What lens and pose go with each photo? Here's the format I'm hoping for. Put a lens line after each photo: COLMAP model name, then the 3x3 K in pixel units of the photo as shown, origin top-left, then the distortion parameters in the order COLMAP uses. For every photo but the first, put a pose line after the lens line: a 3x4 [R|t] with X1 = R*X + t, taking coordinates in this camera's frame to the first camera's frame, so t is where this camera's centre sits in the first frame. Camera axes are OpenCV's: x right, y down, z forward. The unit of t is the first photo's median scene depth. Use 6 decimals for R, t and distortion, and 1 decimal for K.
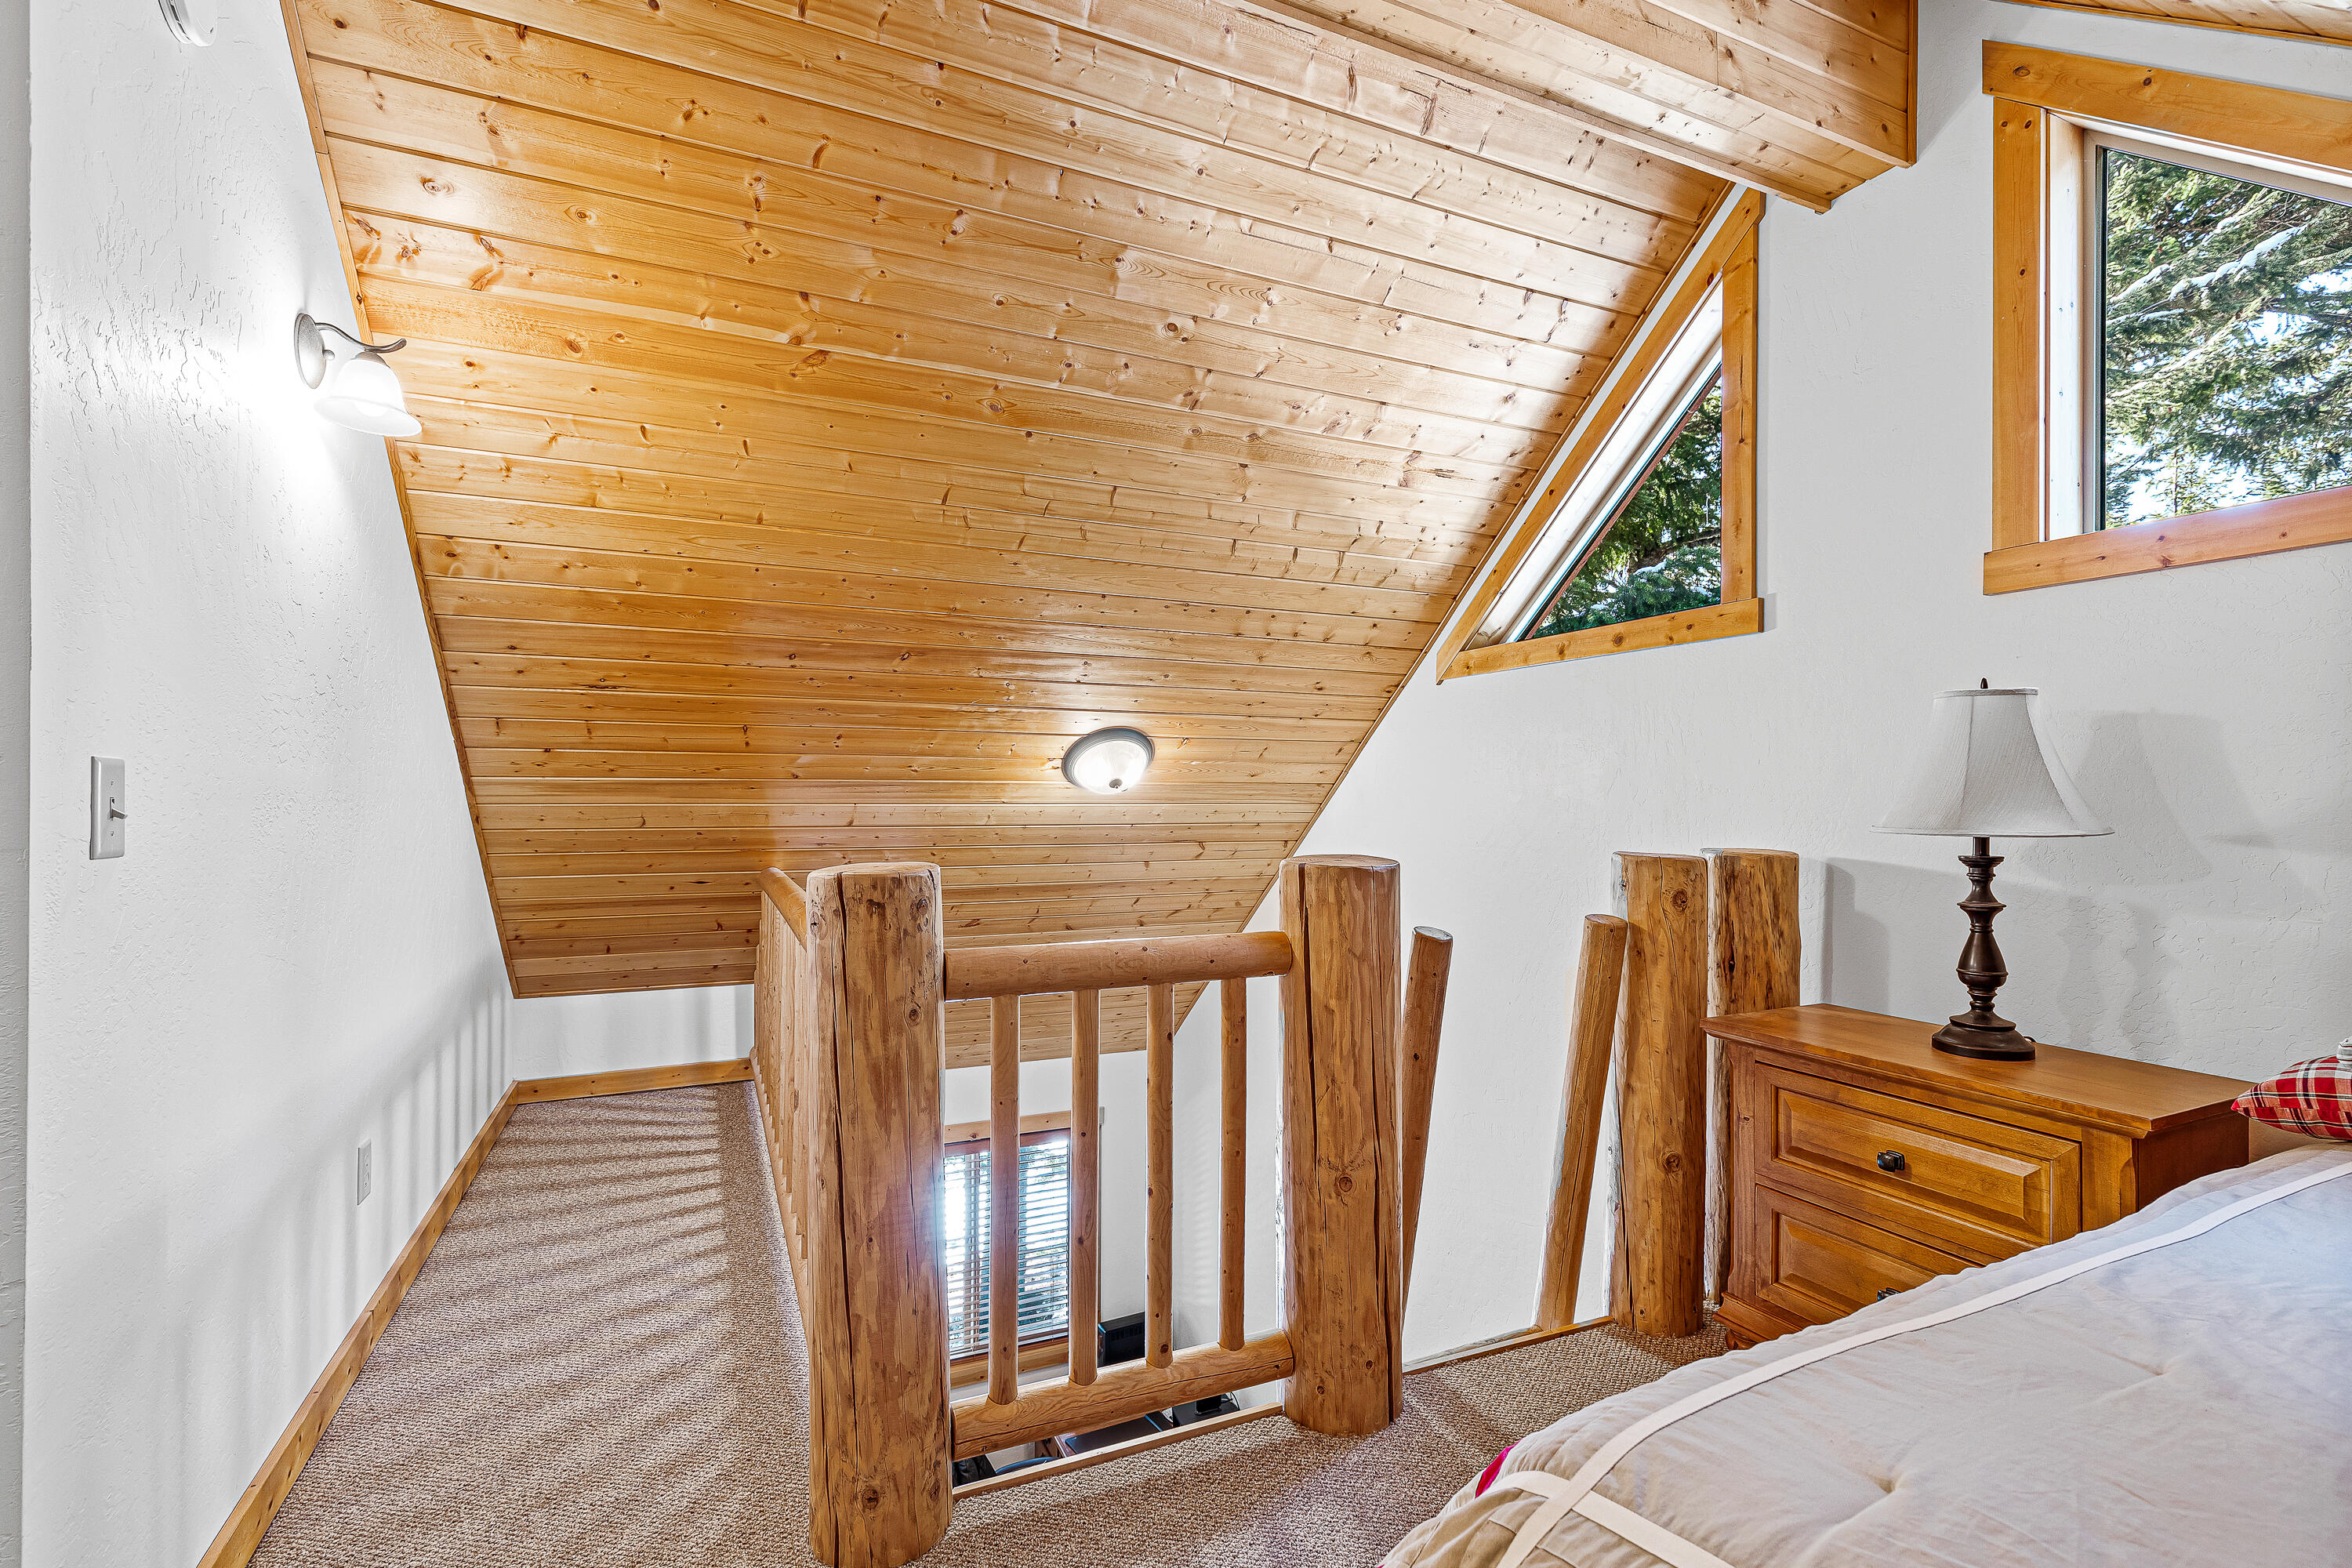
lens RADIAL K [[1072.3, 0, 1179.8], [0, 1072.3, 789.8], [0, 0, 1]] dist [0.008109, -0.001321]
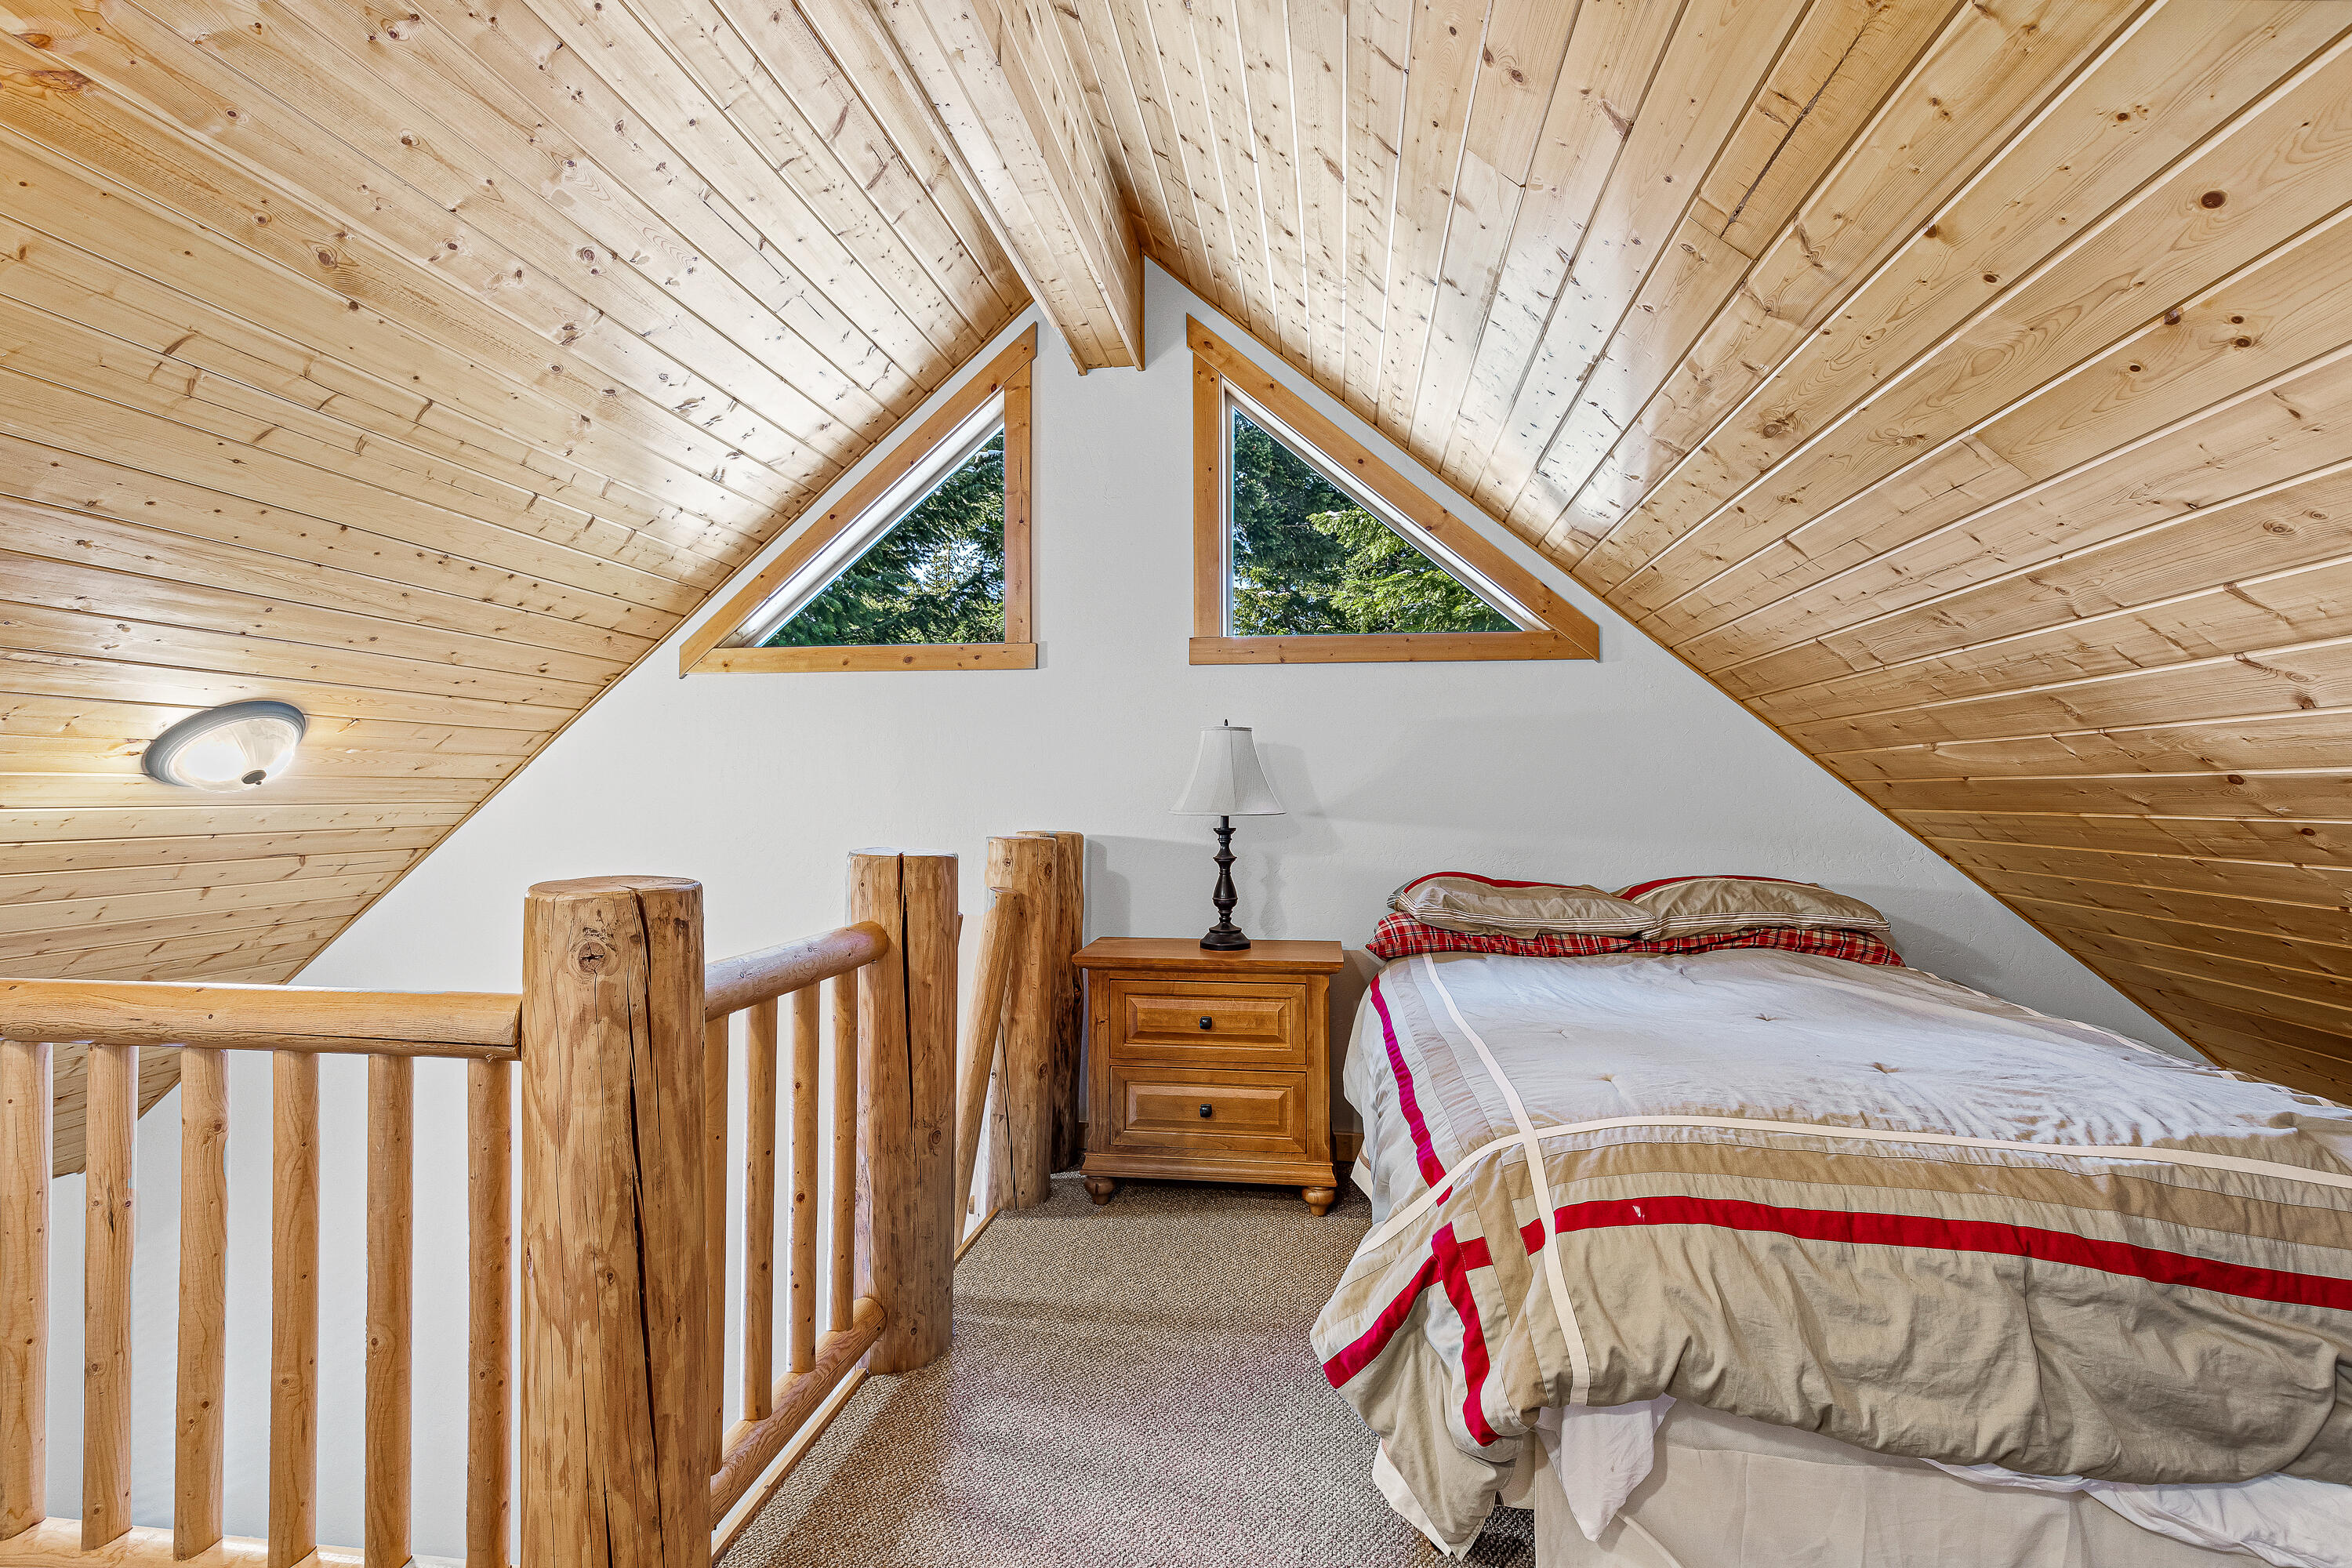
lens RADIAL K [[1072.3, 0, 1178.4], [0, 1072.3, 783.6], [0, 0, 1]] dist [0.008109, -0.001321]
pose [[0.544940, 0.002013, 0.838472, -0.589949], [-0.000908, 0.999998, -0.001811, -0.002099], [-0.838474, 0.000226, 0.544941, 0.155512]]
